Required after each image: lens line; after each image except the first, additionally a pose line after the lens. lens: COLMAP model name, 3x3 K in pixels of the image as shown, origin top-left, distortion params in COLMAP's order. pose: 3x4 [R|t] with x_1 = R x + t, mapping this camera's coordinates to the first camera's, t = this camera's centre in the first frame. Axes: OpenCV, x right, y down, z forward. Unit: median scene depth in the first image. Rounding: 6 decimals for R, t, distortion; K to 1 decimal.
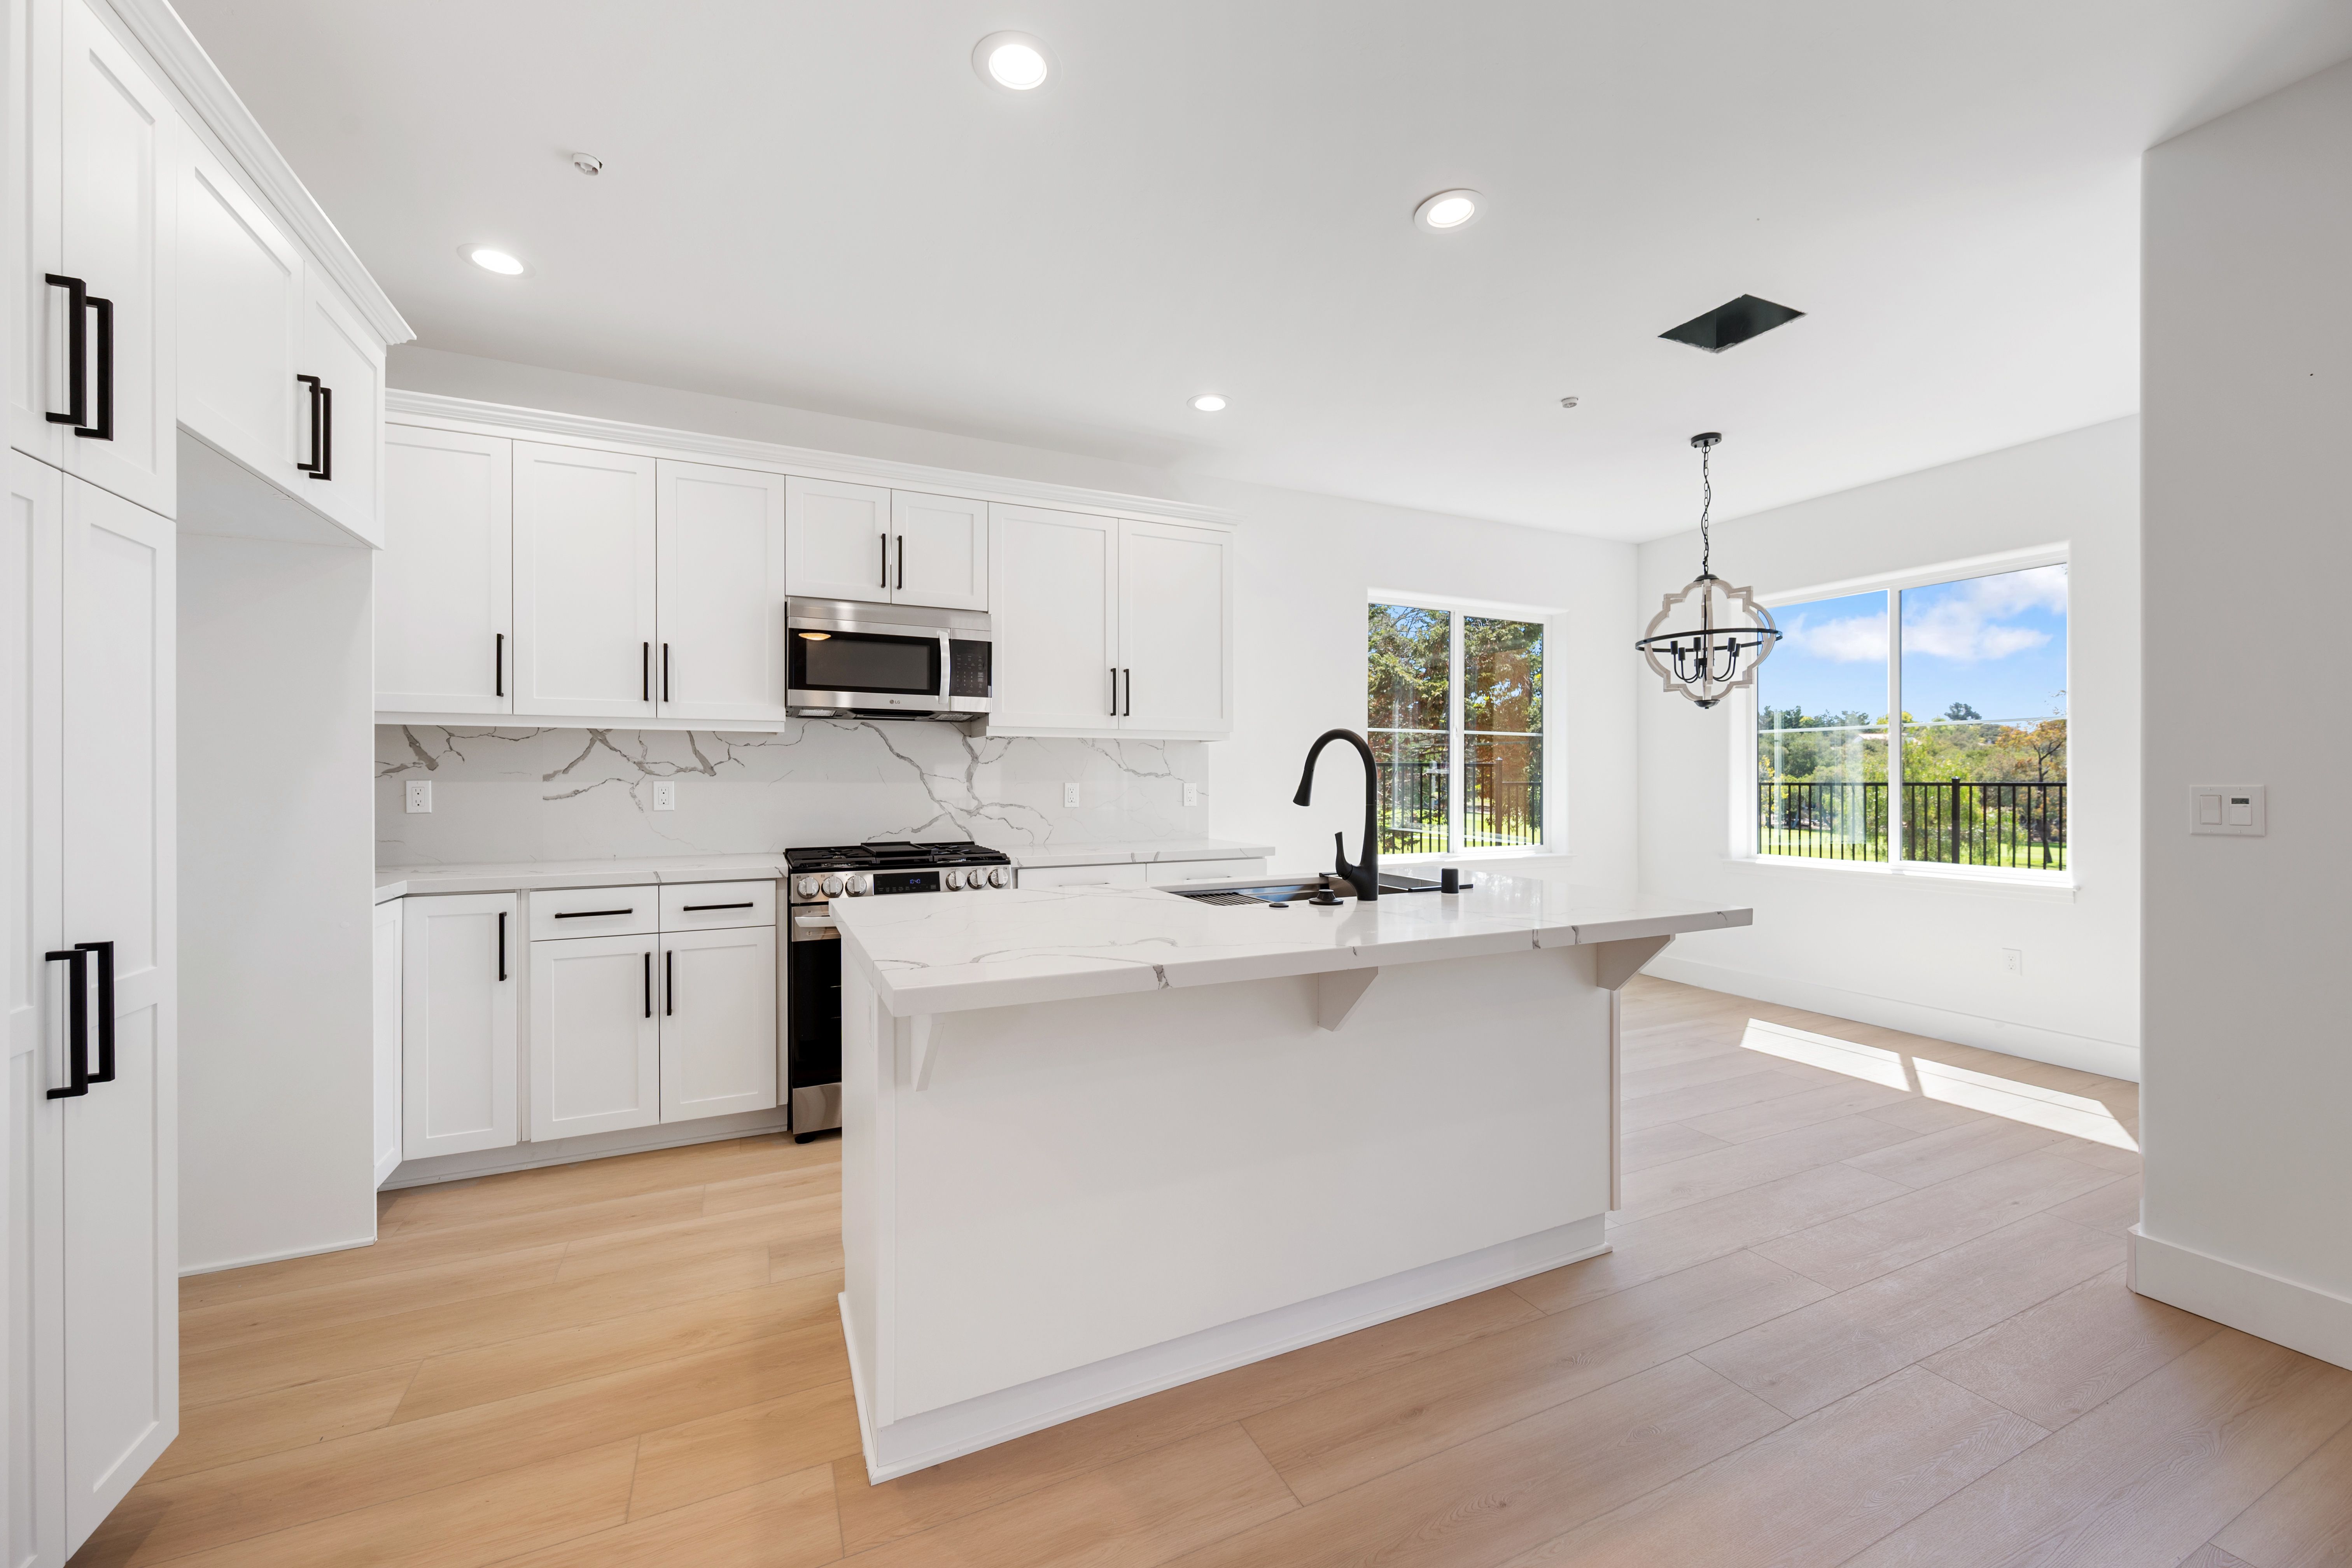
lens RADIAL K [[917.0, 0, 1176.4], [0, 917.0, 778.6], [0, 0, 1]] dist [-0.000374, 0.000127]
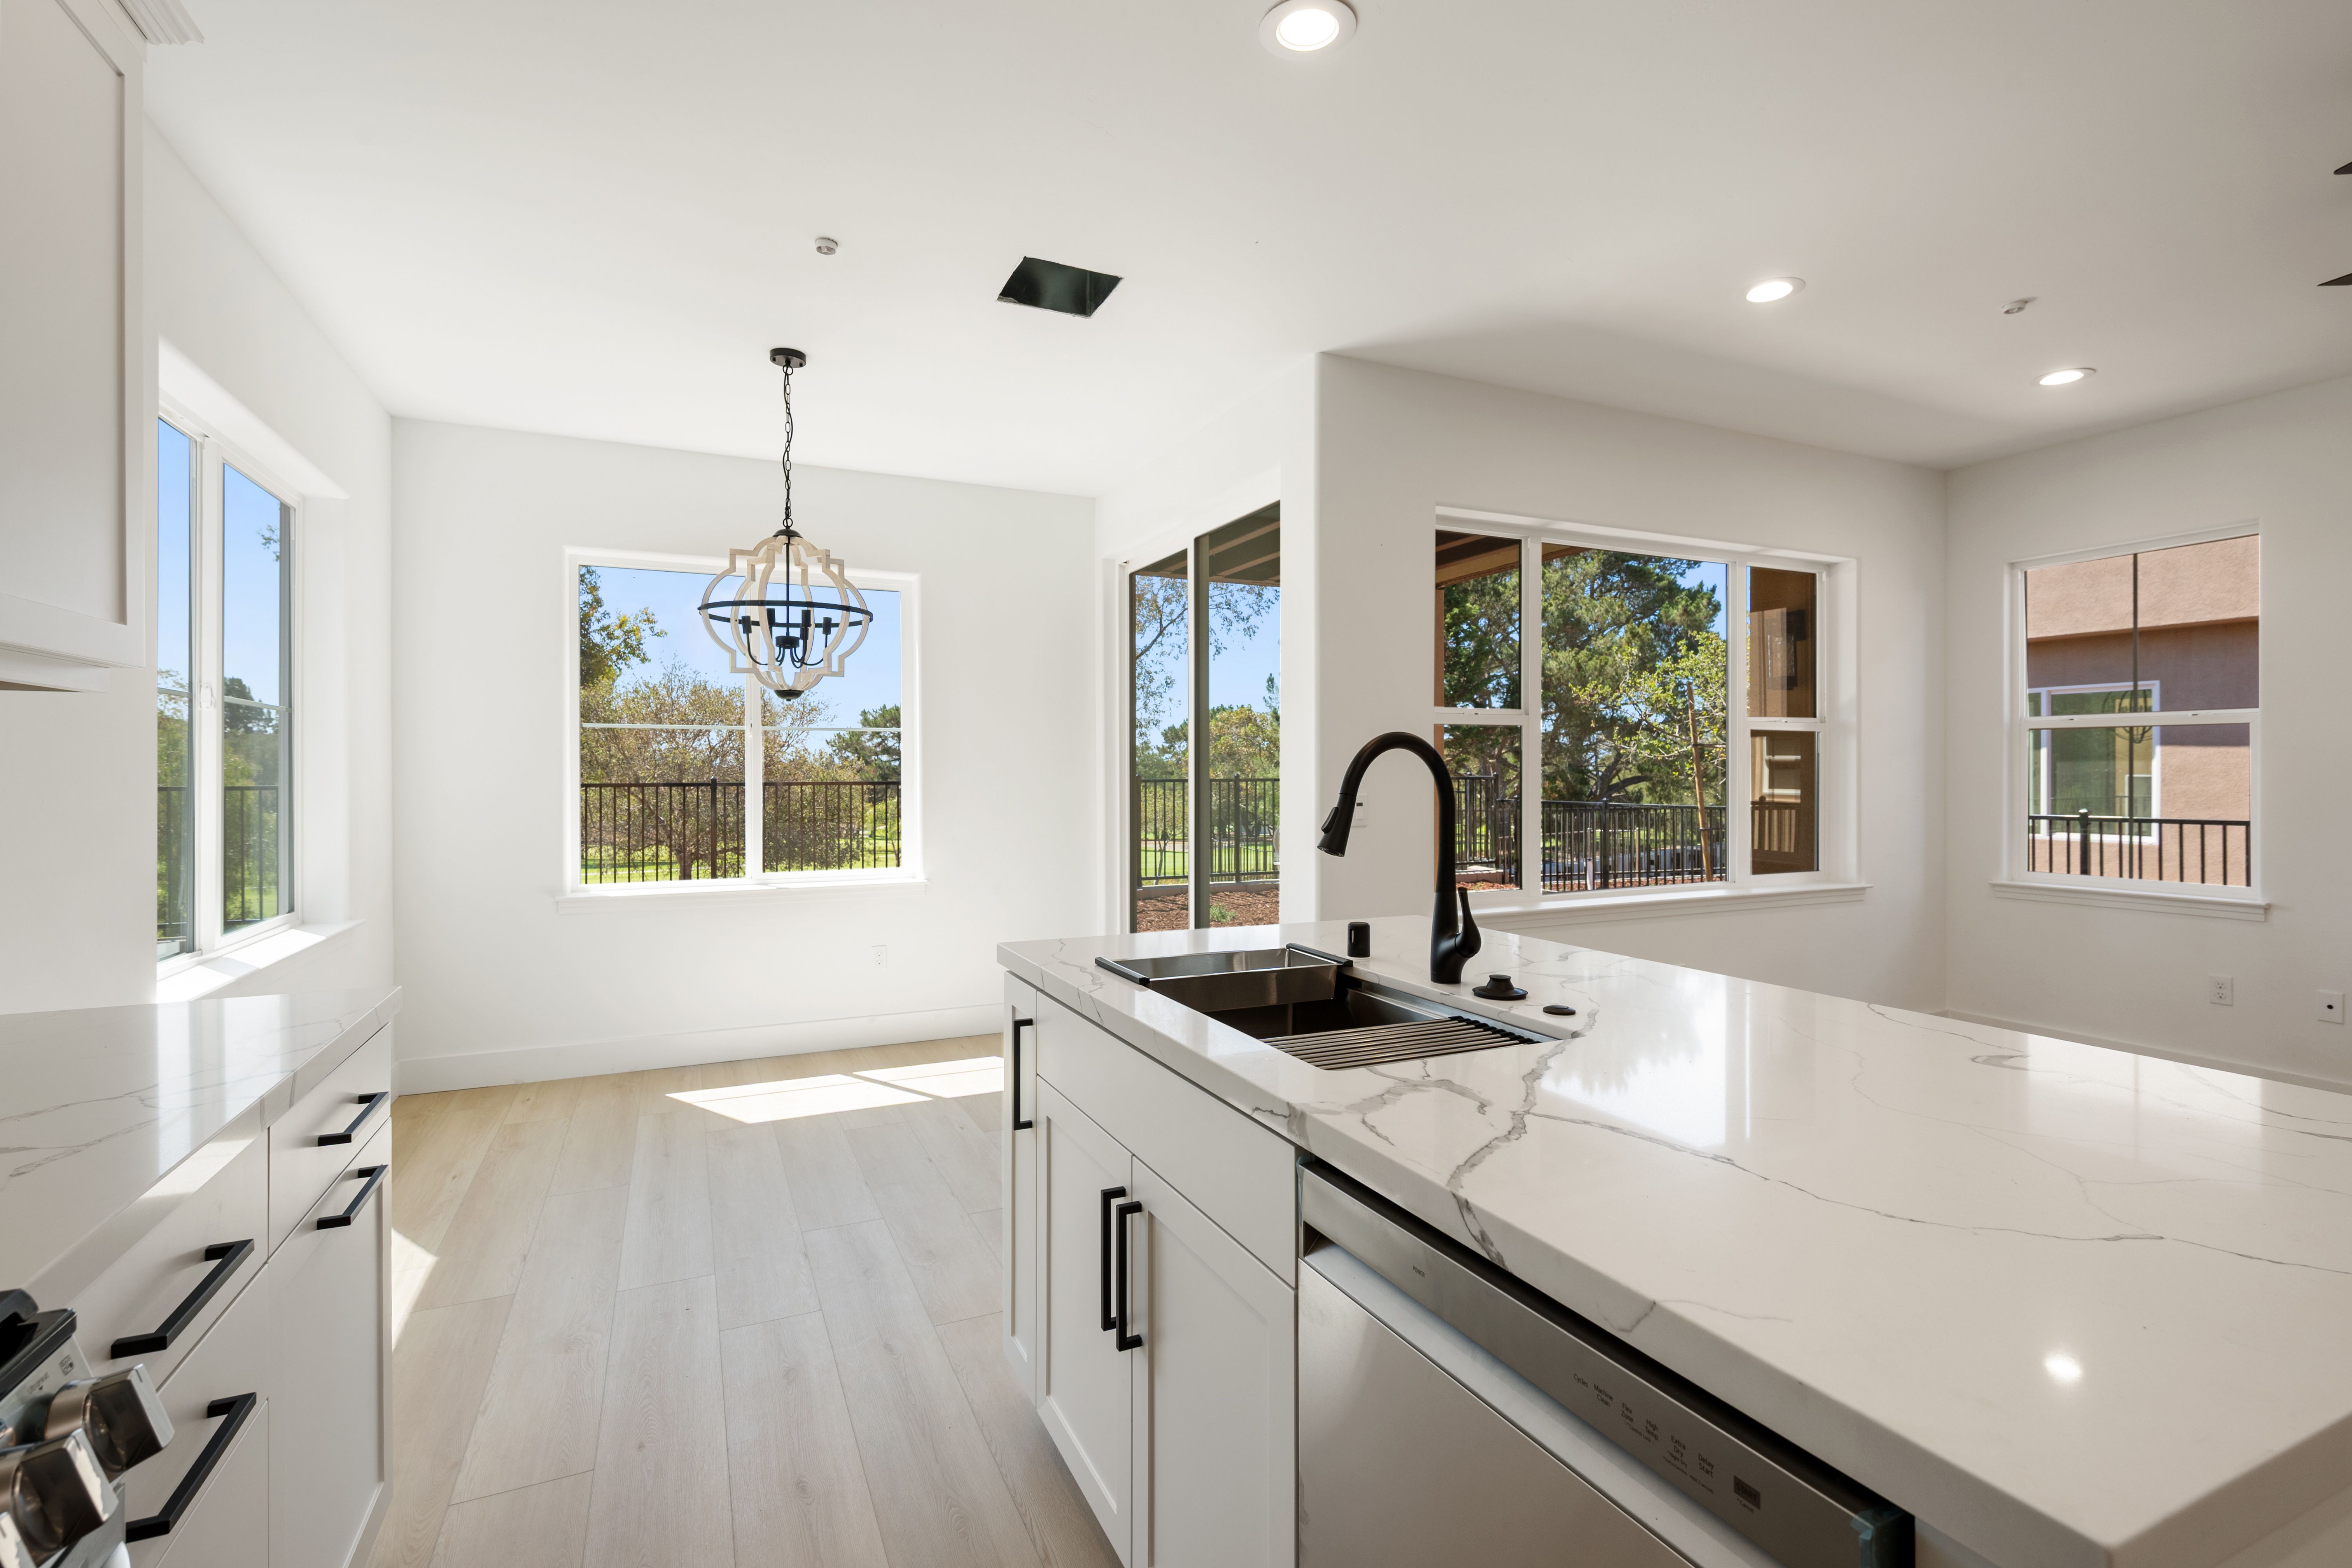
lens RADIAL K [[1086.2, 0, 1164.8], [0, 1086.2, 782.0], [0, 0, 1]] dist [-0.000673, 0.002203]
pose [[0.008766, -0.006576, 0.999940, -0.382409], [-0.000330, 0.999978, 0.006580, -0.014628], [-0.999962, -0.000388, 0.008764, 0.732626]]
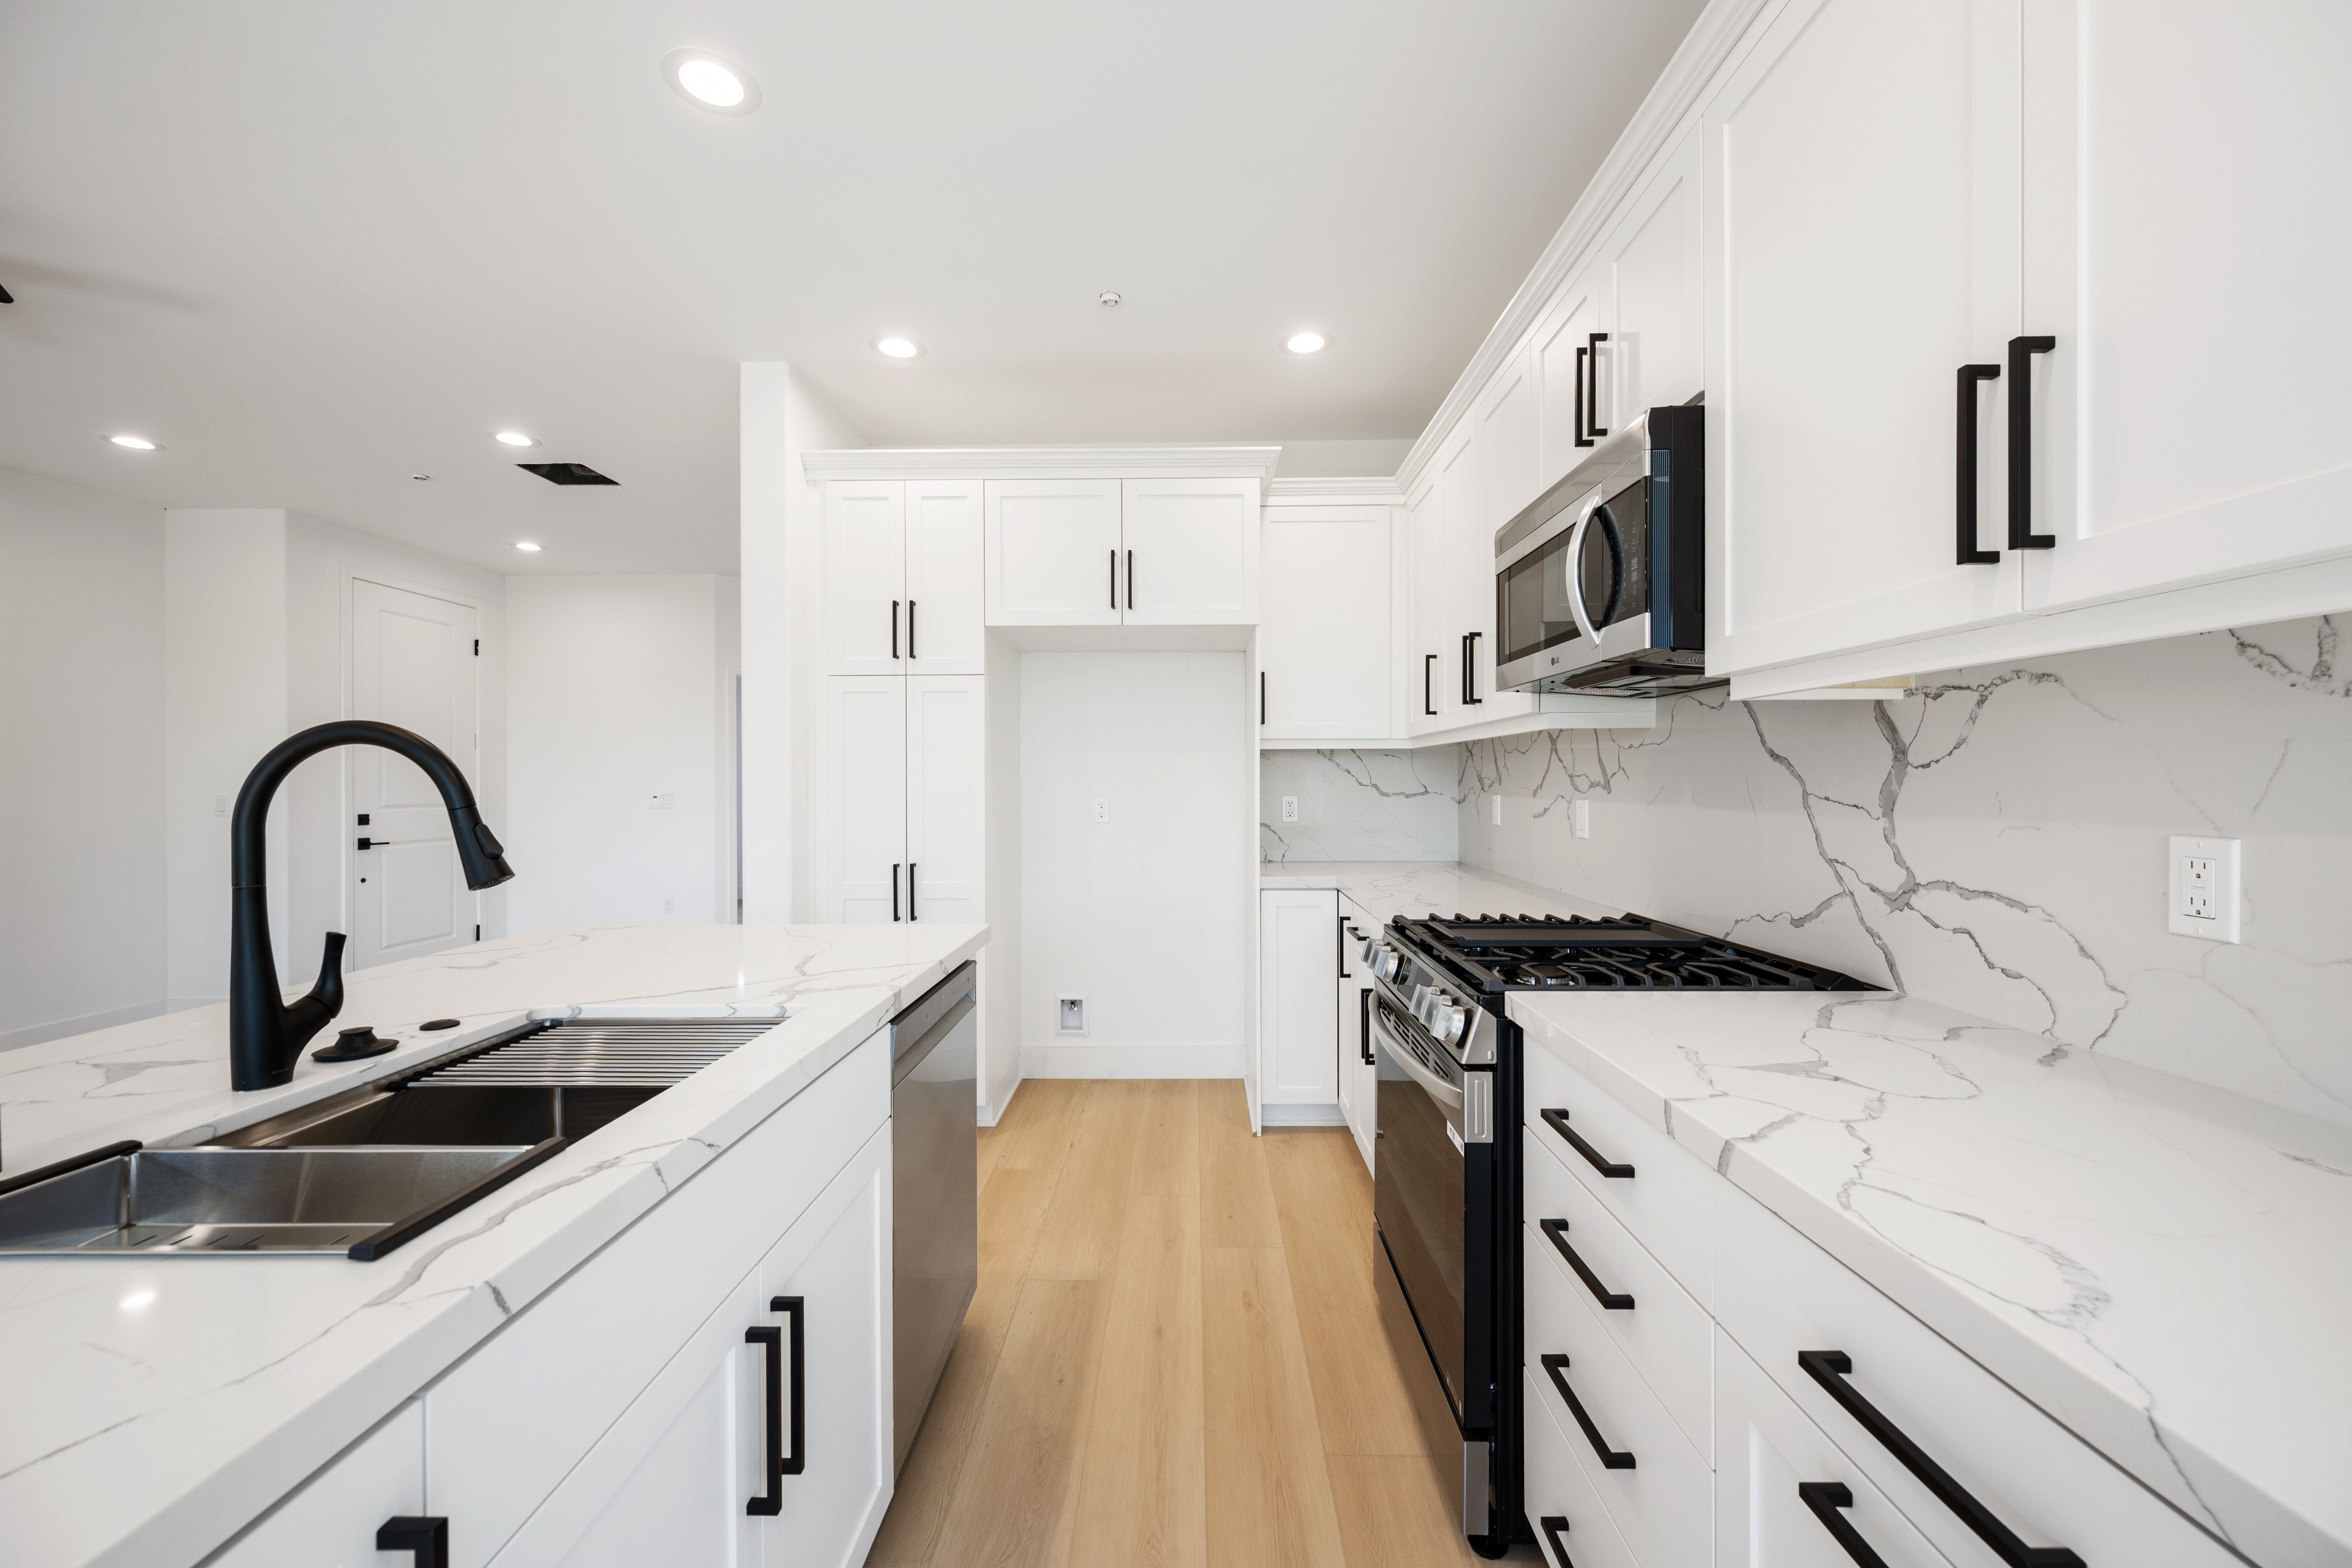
lens RADIAL K [[917.0, 0, 1174.6], [0, 917.0, 778.5], [0, 0, 1]] dist [-0.000374, 0.000127]
pose [[-0.442574, -0.000377, -0.896732, 0.260950], [0.004902, 0.999984, -0.002840, -0.013656], [0.896719, -0.005652, -0.442565, 0.991155]]
